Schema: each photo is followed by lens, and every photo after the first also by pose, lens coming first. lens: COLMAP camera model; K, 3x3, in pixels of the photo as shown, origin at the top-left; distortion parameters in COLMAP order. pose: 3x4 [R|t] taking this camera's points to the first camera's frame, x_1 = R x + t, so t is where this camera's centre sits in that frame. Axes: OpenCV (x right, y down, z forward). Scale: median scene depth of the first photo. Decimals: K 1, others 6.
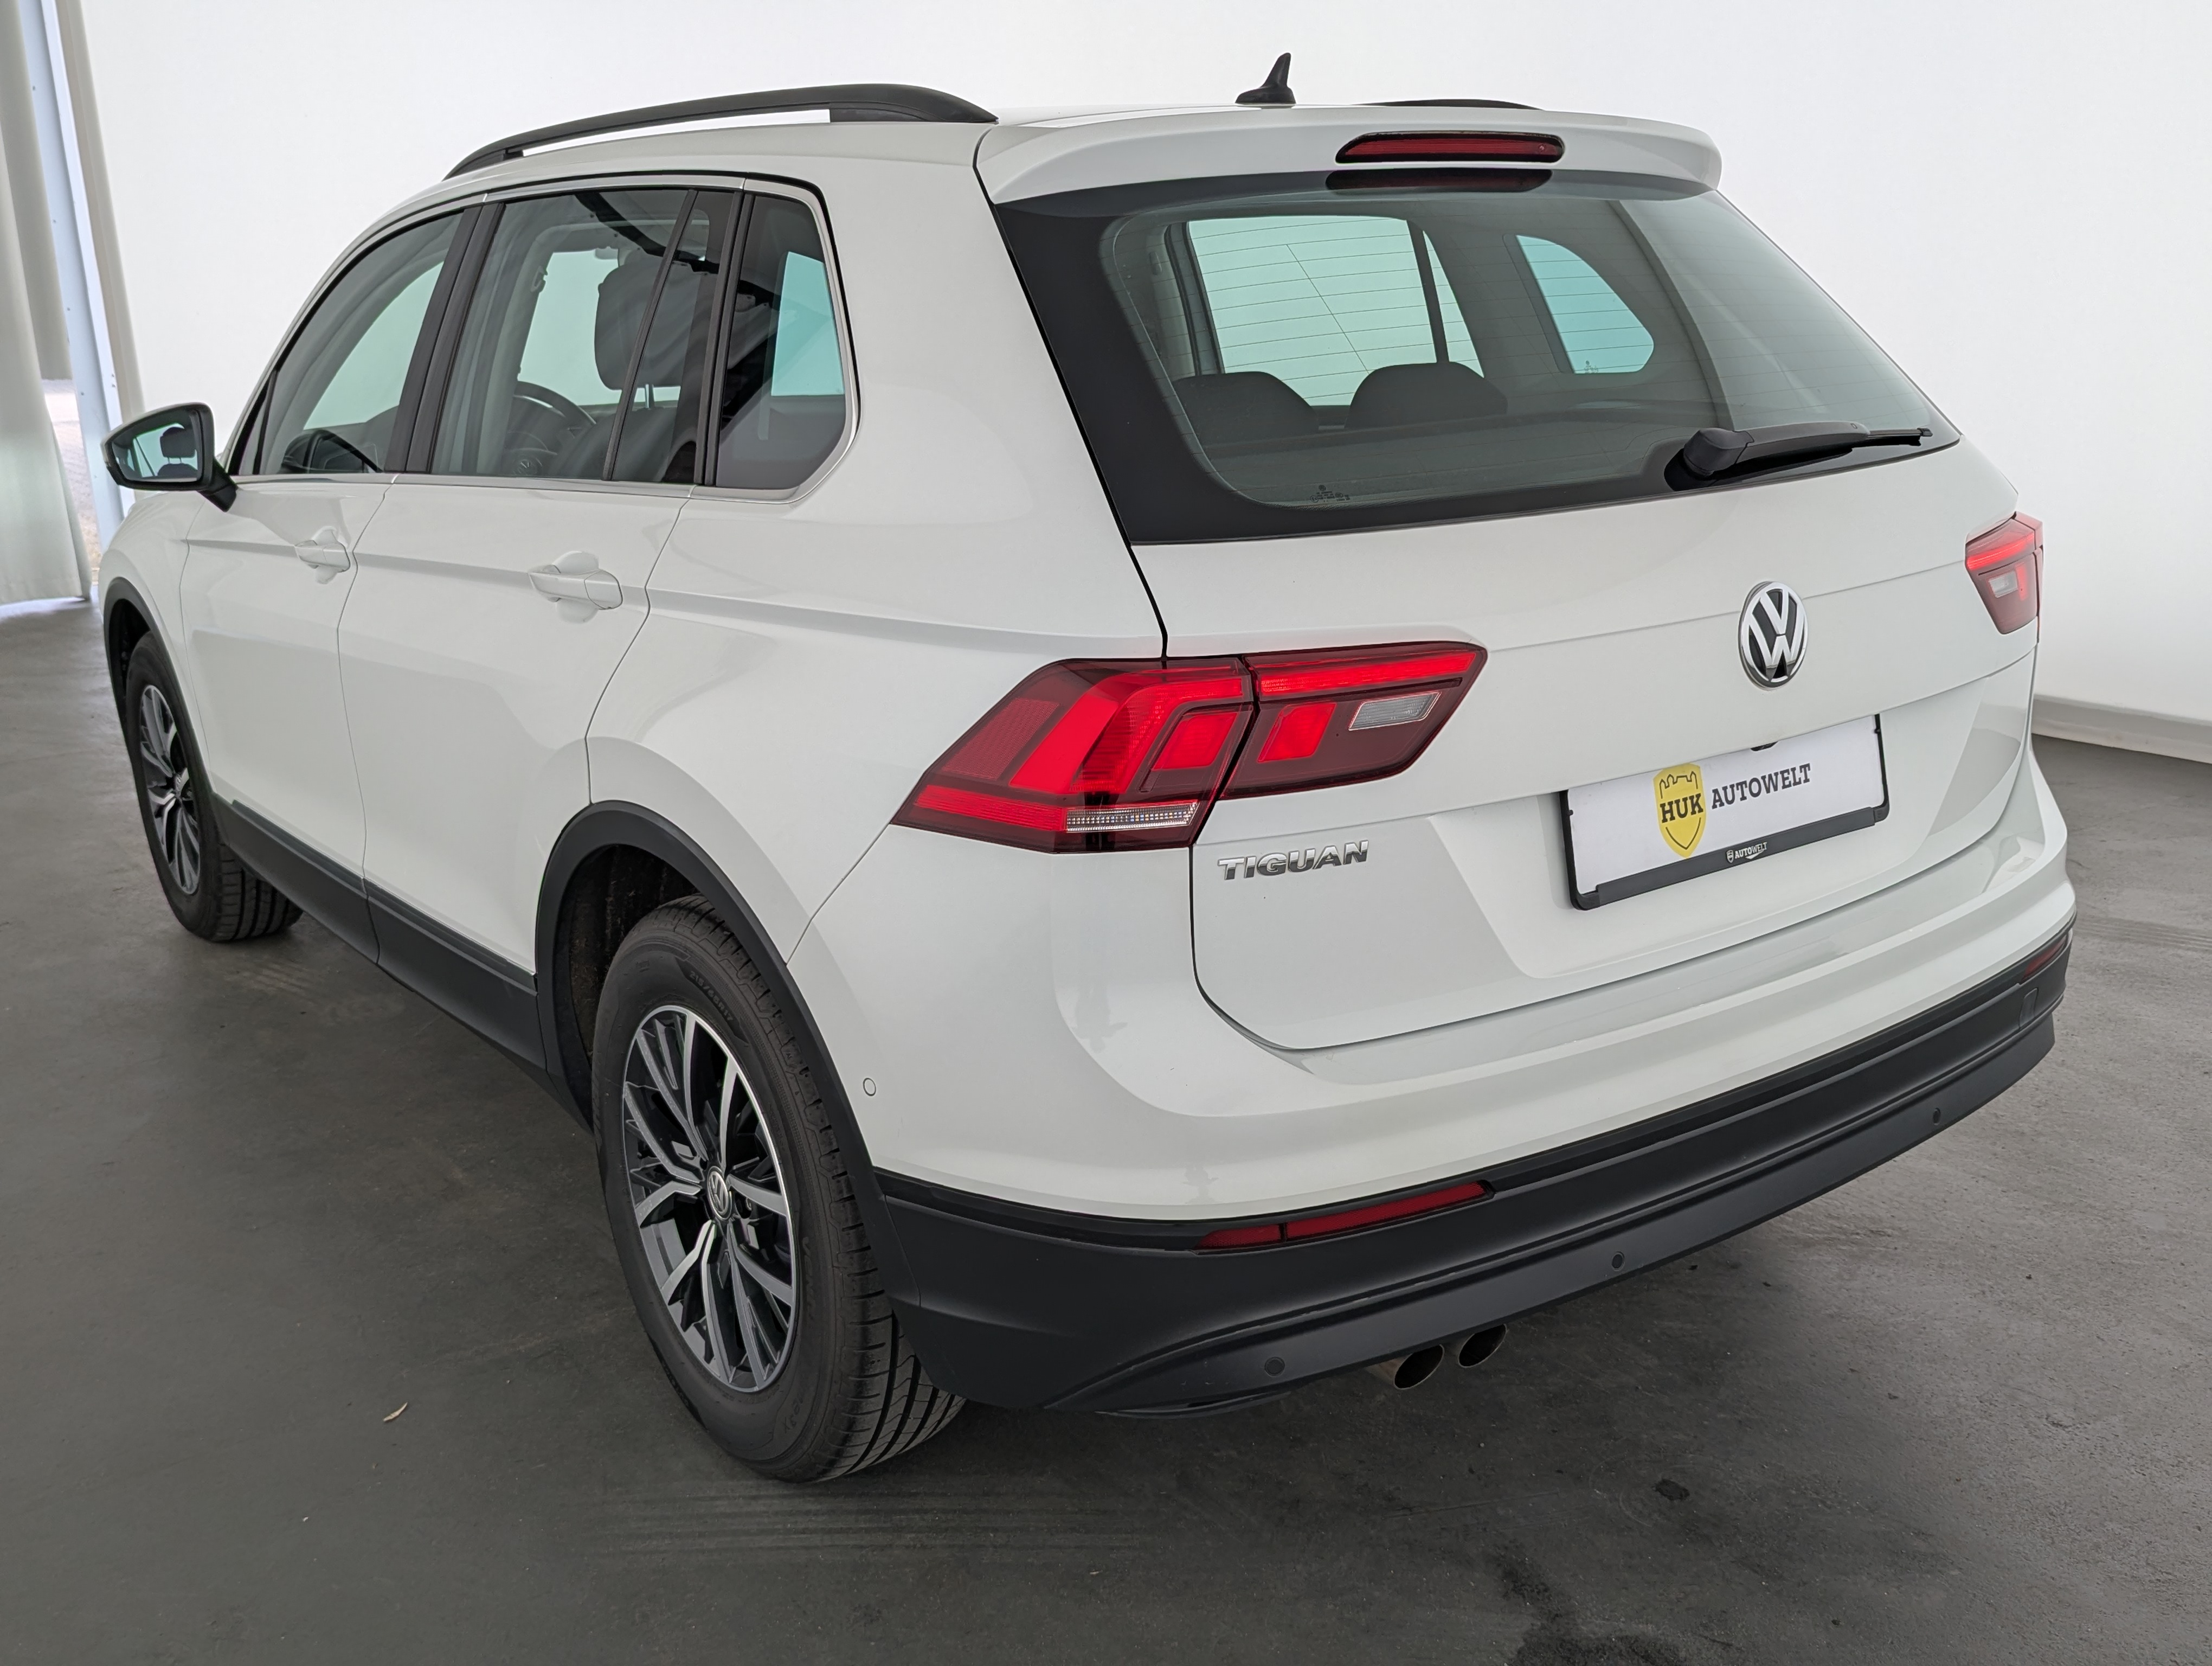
lens RADIAL K [[2031.5, 0, 1089.1], [0, 2031.5, 834.0], [0, 0, 1]] dist [0.037620, 0.000000]
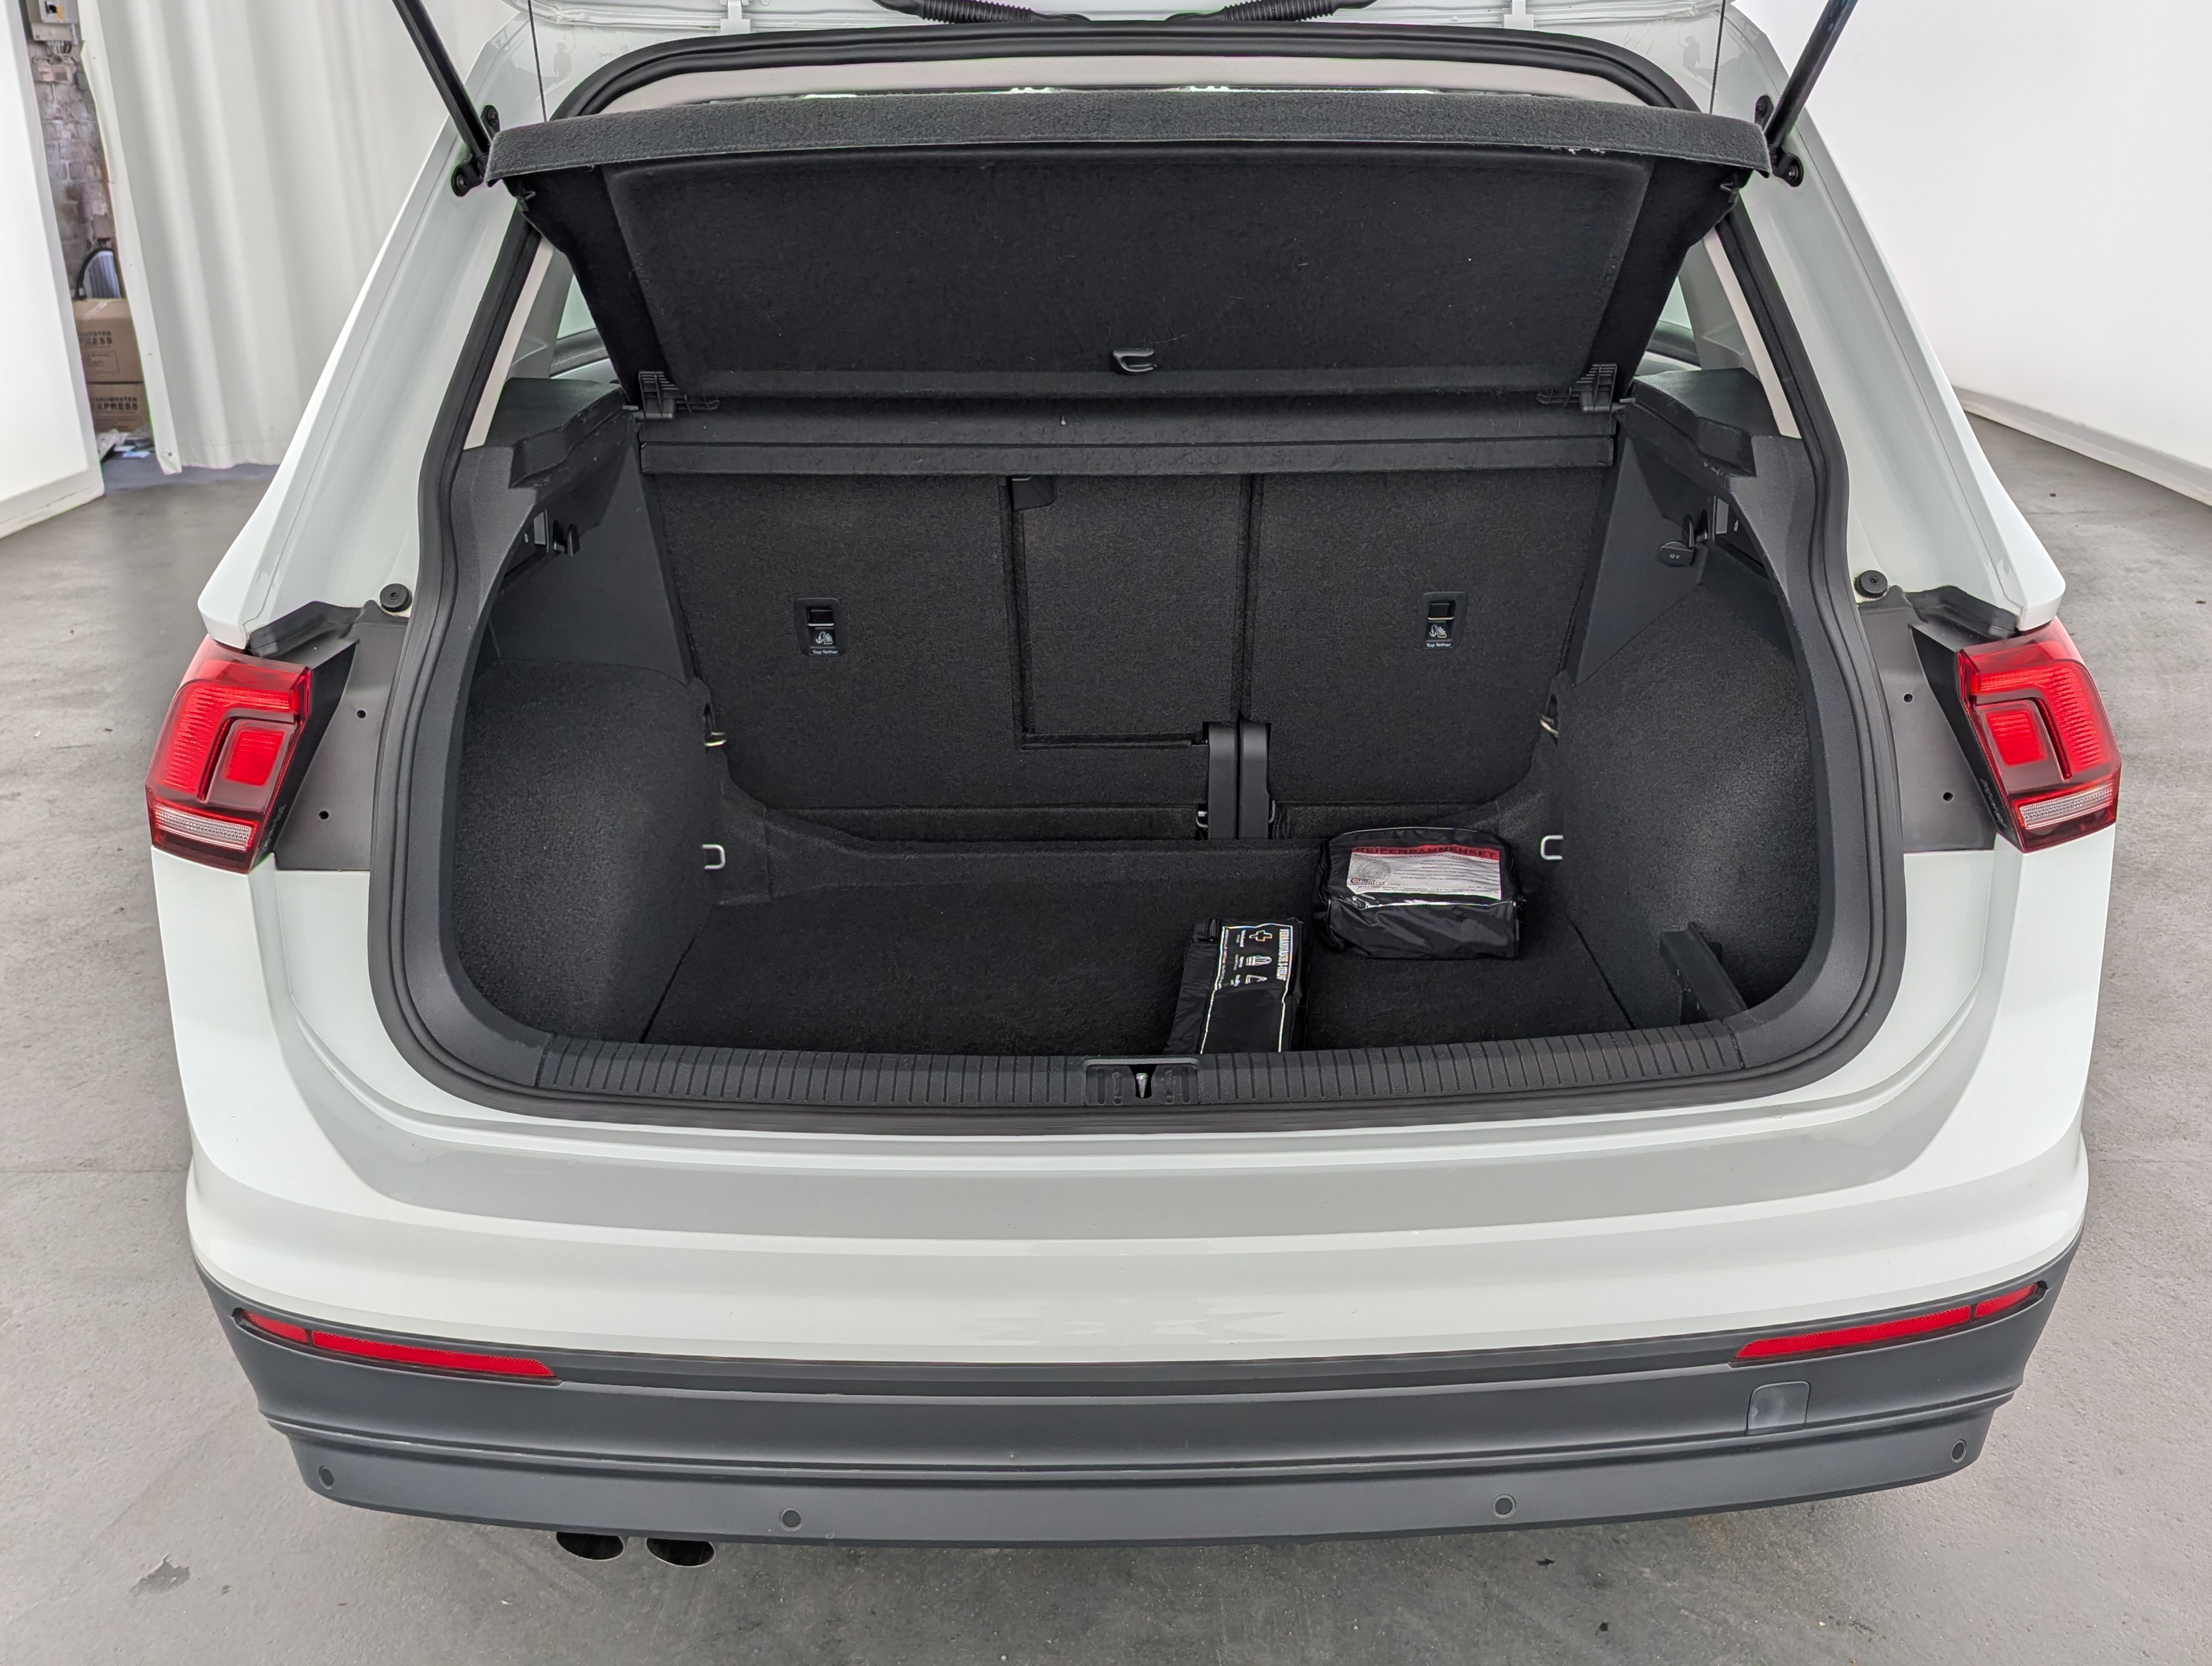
lens RADIAL K [[2031.5, 0, 1128.0], [0, 2031.5, 810.8], [0, 0, 1]] dist [0.037620, 0.000000]
pose [[0.818798, 0.217348, -0.531347, 0.695576], [-0.173322, 0.975961, 0.132131, -0.171025], [0.547293, -0.016095, 0.836787, 0.415003]]
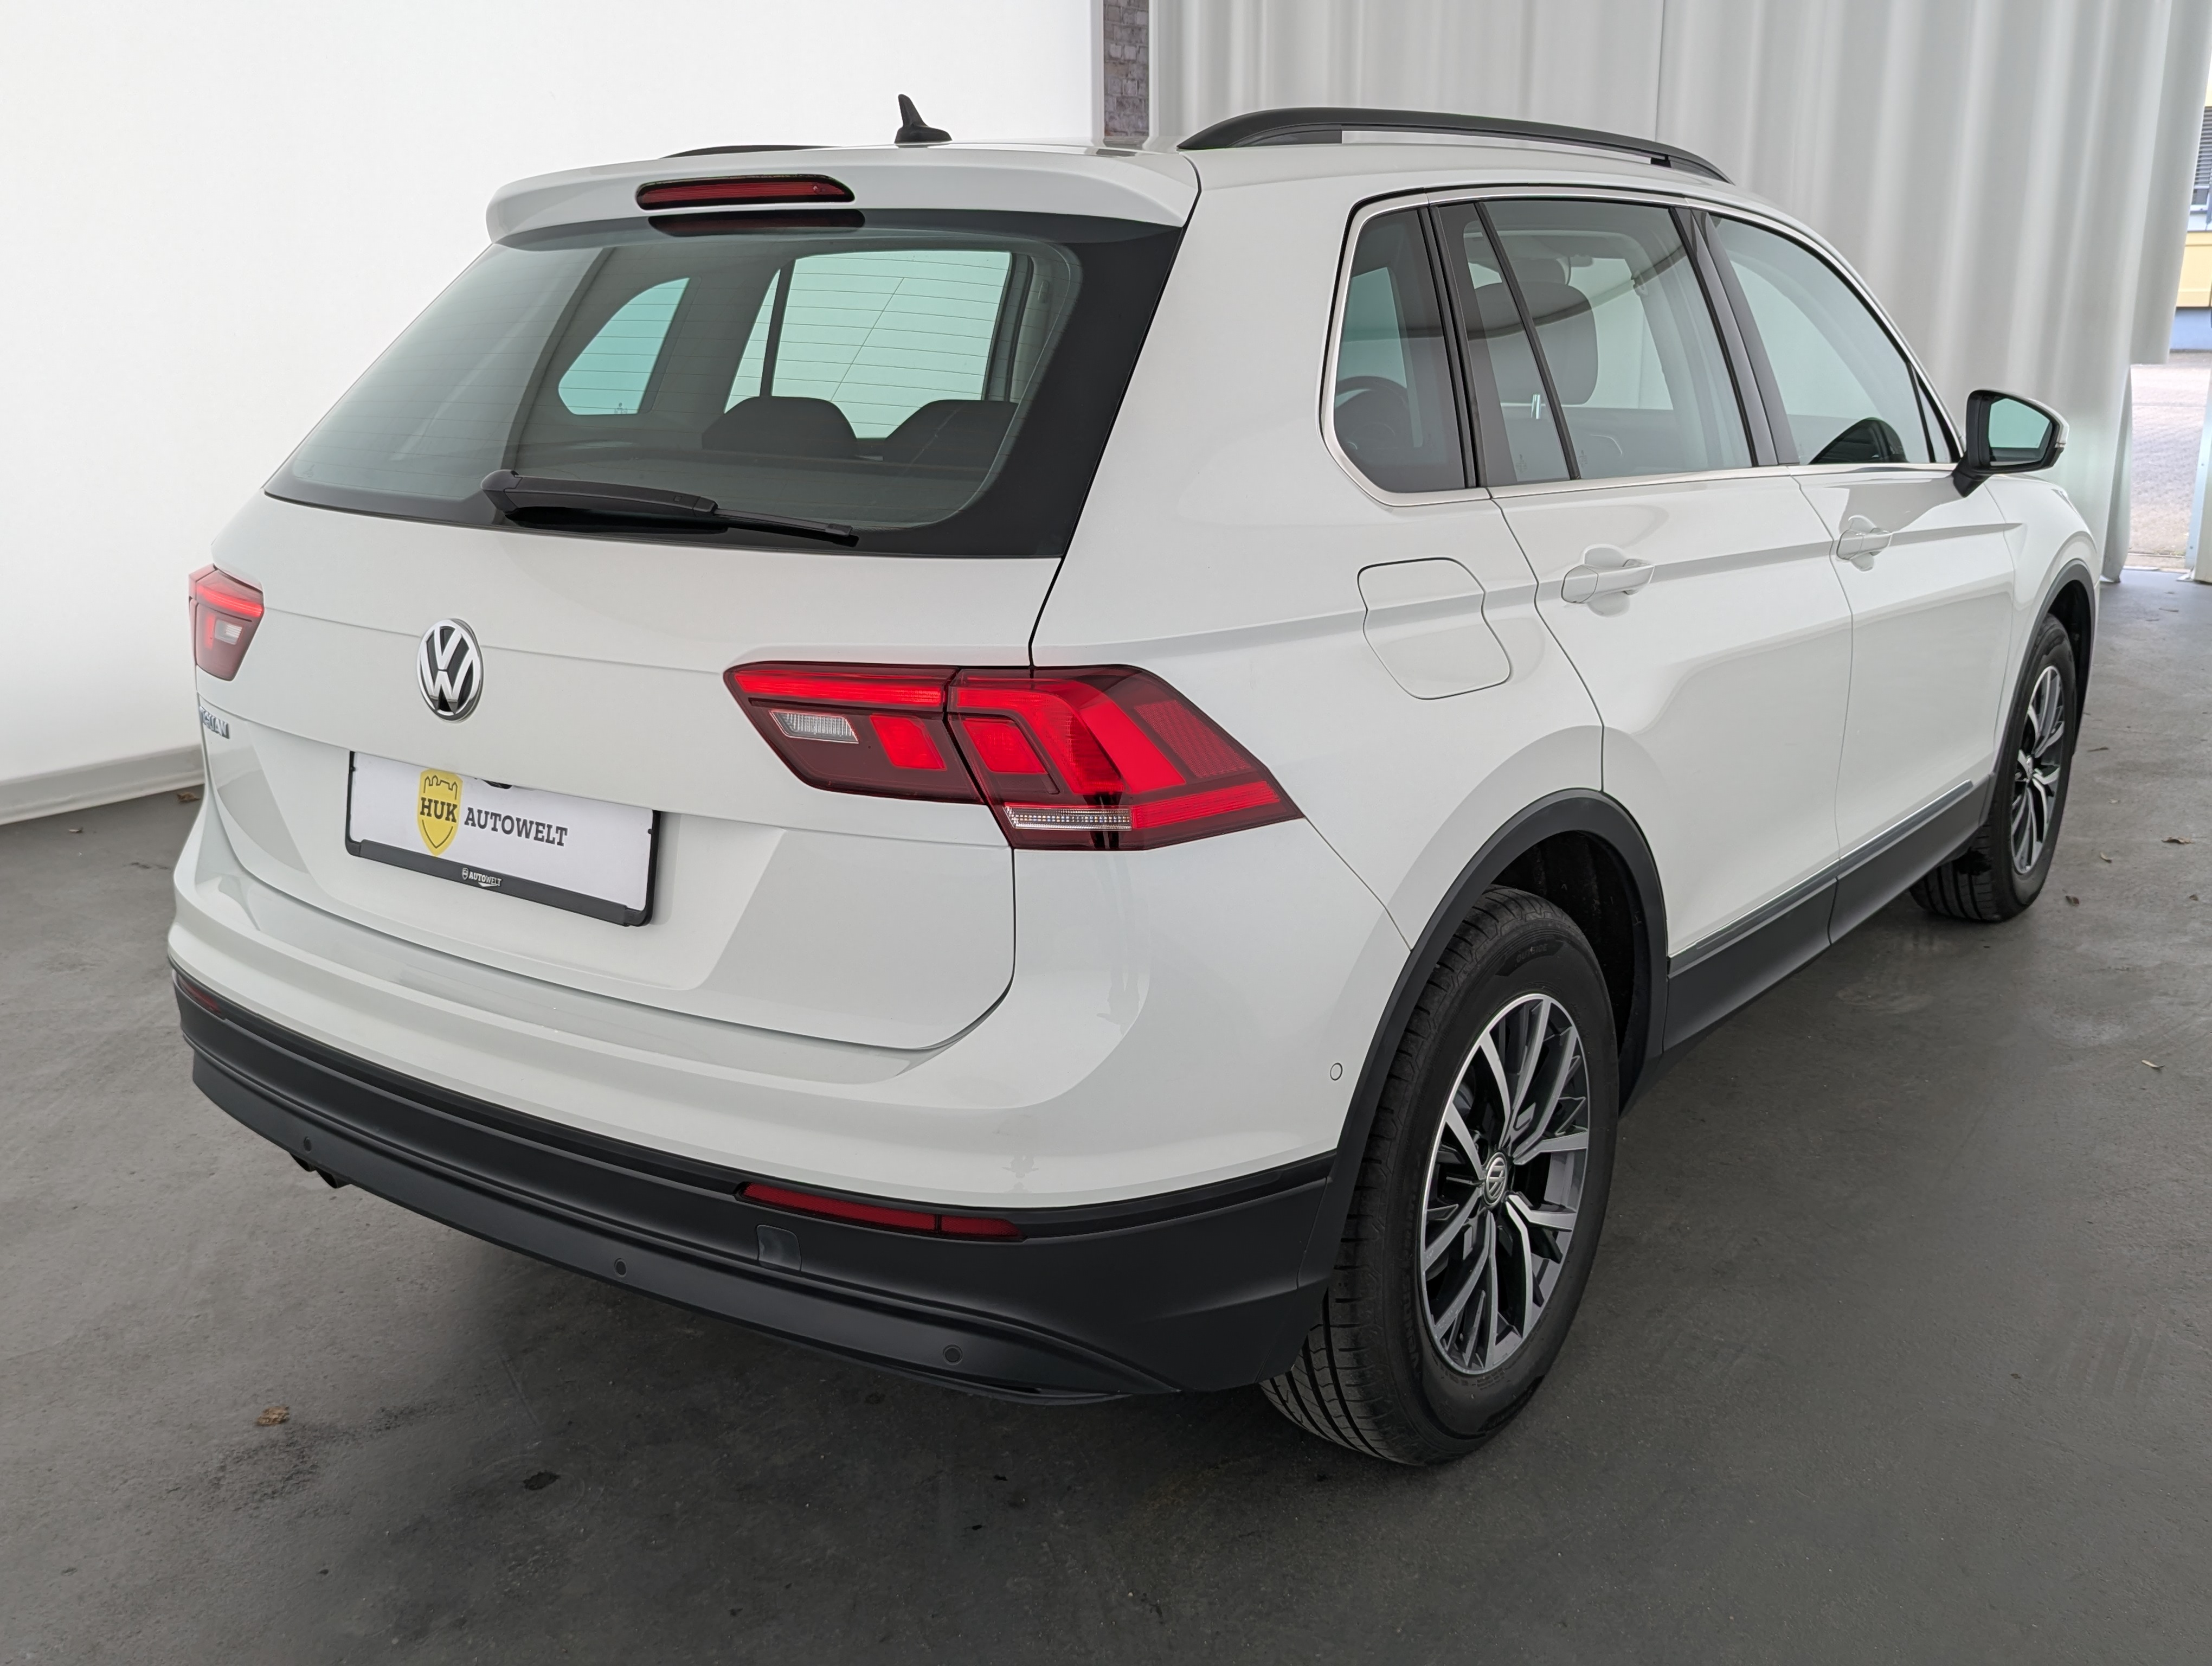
lens RADIAL K [[2031.5, 0, 1119.7], [0, 2031.5, 829.3], [0, 0, 1]] dist [0.037620, 0.000000]
pose [[0.312552, 0.270218, -0.910655, 1.397491], [-0.259764, 0.946456, 0.191685, -0.305730], [0.913692, 0.176644, 0.366010, 0.937287]]
